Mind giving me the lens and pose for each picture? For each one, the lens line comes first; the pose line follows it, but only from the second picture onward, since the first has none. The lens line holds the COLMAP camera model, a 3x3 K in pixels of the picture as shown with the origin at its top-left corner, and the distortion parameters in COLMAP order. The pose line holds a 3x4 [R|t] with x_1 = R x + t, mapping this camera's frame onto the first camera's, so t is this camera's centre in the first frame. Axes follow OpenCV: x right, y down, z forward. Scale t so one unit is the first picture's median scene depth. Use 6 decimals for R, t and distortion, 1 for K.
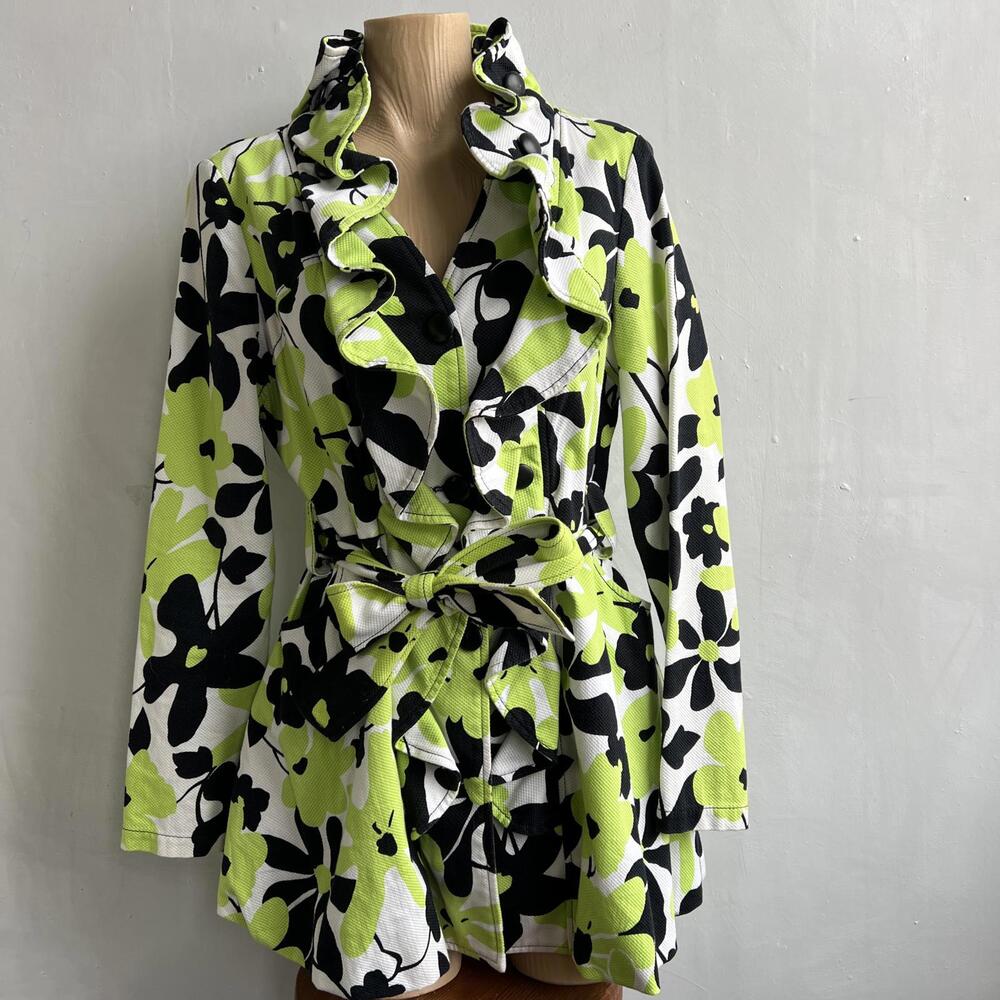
lens RADIAL K [[973.5, 0, 512.3], [0, 973.5, 479.1], [0, 0, 1]] dist [0.022830, 0.011586]
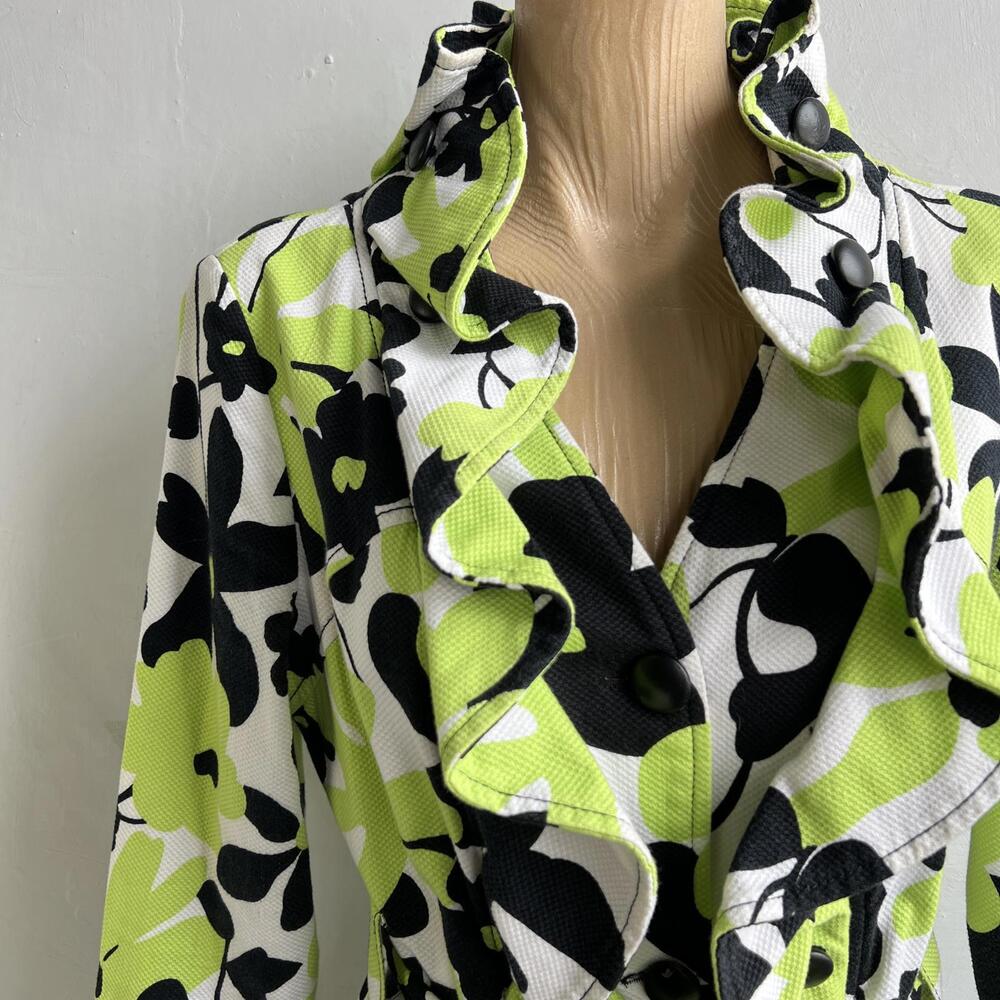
lens RADIAL K [[1011.2, 0, 505.4], [0, 1011.2, 504.8], [0, 0, 1]] dist [0.085726, -0.187556]
pose [[0.994241, 0.048776, -0.095429, -0.094984], [-0.041531, 0.996206, 0.076478, -0.247627], [0.098798, -0.072075, 0.992494, 0.461914]]
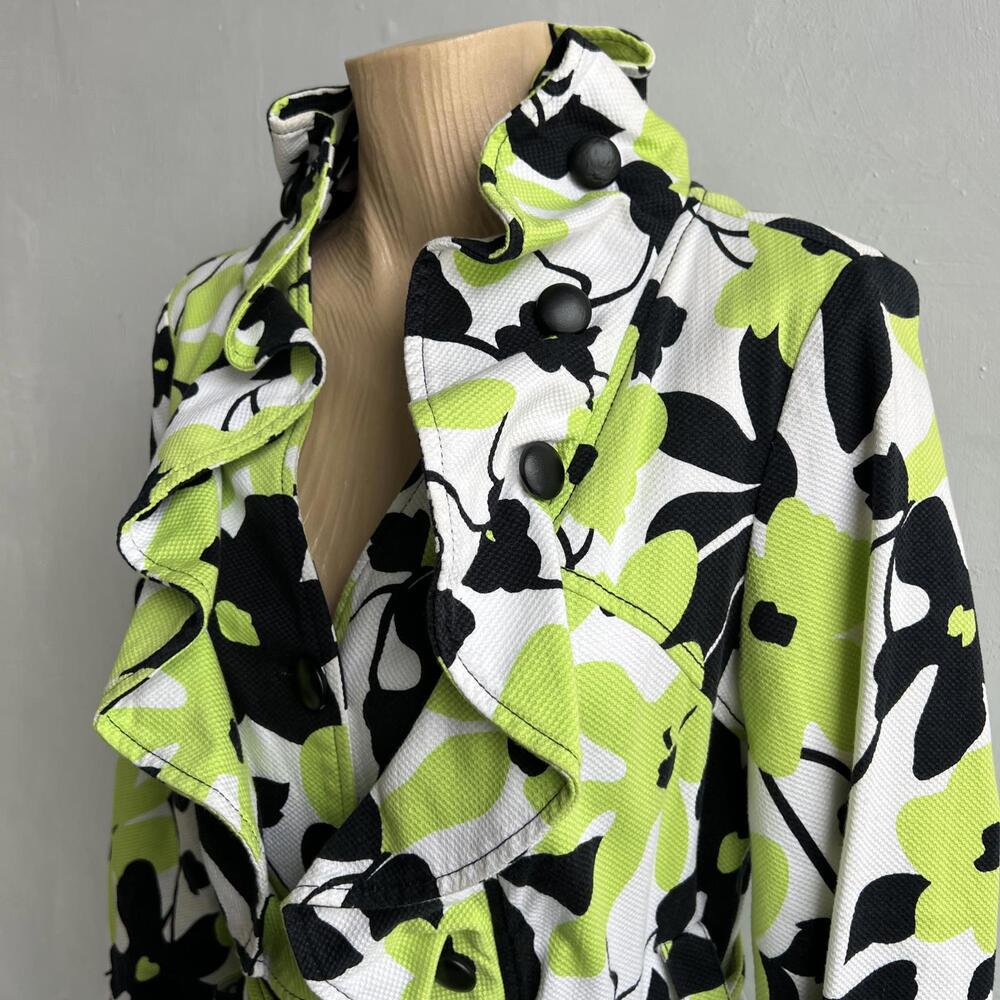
lens RADIAL K [[1005.8, 0, 500.0], [0, 1005.8, 500.0], [0, 0, 1]] dist [0.109594, -0.242064]
pose [[0.852423, 0.136357, -0.504760, 0.250668], [-0.082273, 0.988349, 0.128053, -0.299991], [0.516339, -0.067627, 0.853710, 0.528961]]
